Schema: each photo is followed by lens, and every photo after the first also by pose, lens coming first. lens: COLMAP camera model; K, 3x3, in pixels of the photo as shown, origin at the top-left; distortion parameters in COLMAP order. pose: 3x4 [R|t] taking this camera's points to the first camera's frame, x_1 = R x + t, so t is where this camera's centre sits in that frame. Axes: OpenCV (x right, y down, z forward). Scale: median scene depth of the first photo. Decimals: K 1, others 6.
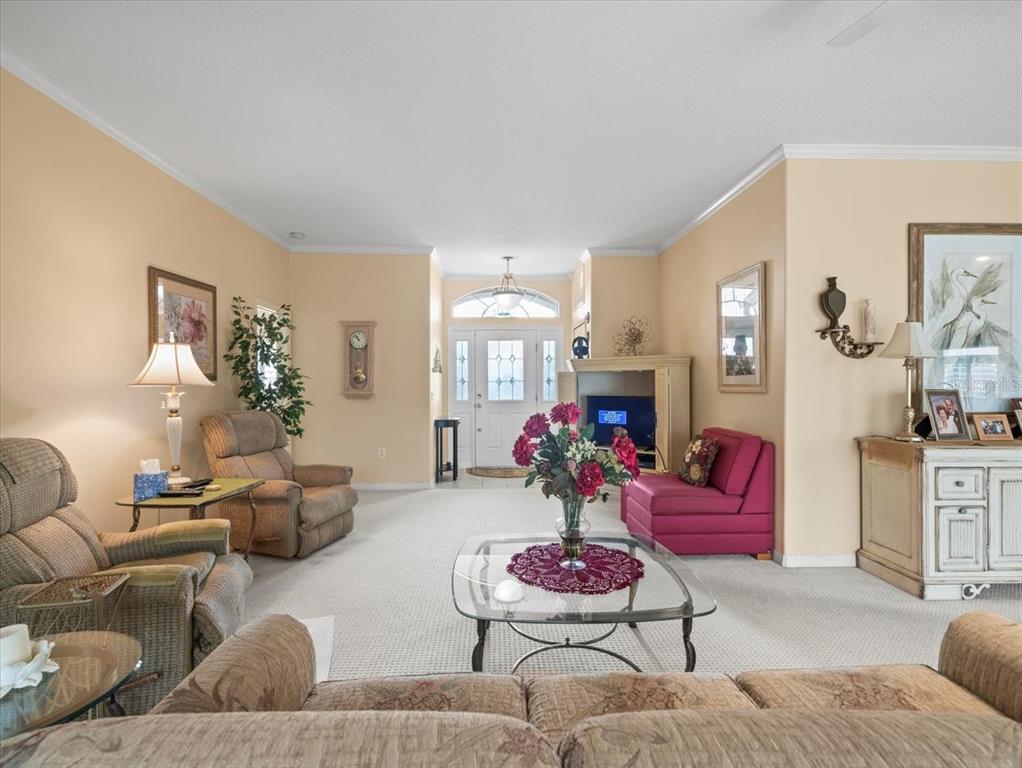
lens RADIAL K [[501.7, 0, 511.2], [0, 501.7, 383.6], [0, 0, 1]] dist [0.001112, -0.000274]
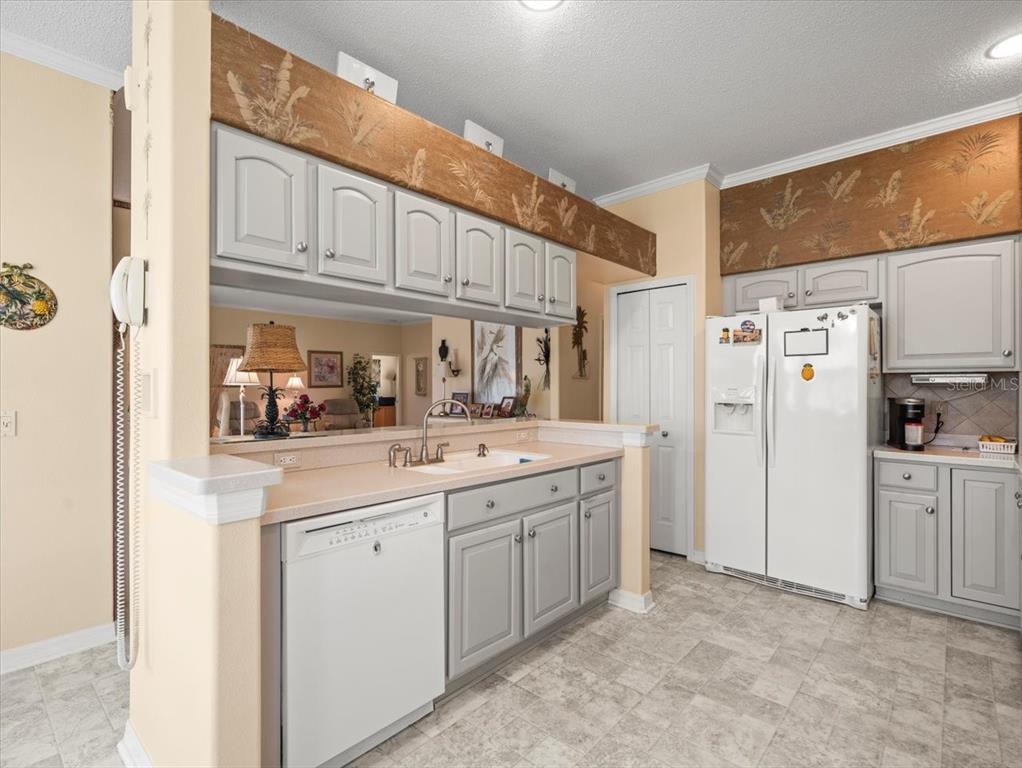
lens RADIAL K [[501.7, 0, 512.0], [0, 501.7, 386.1], [0, 0, 1]] dist [0.001112, -0.000274]
pose [[0.716522, -0.001907, -0.697562, 2.317933], [-0.000562, 0.999994, -0.003311, -0.005055], [0.697564, 0.002765, 0.716517, -0.334491]]
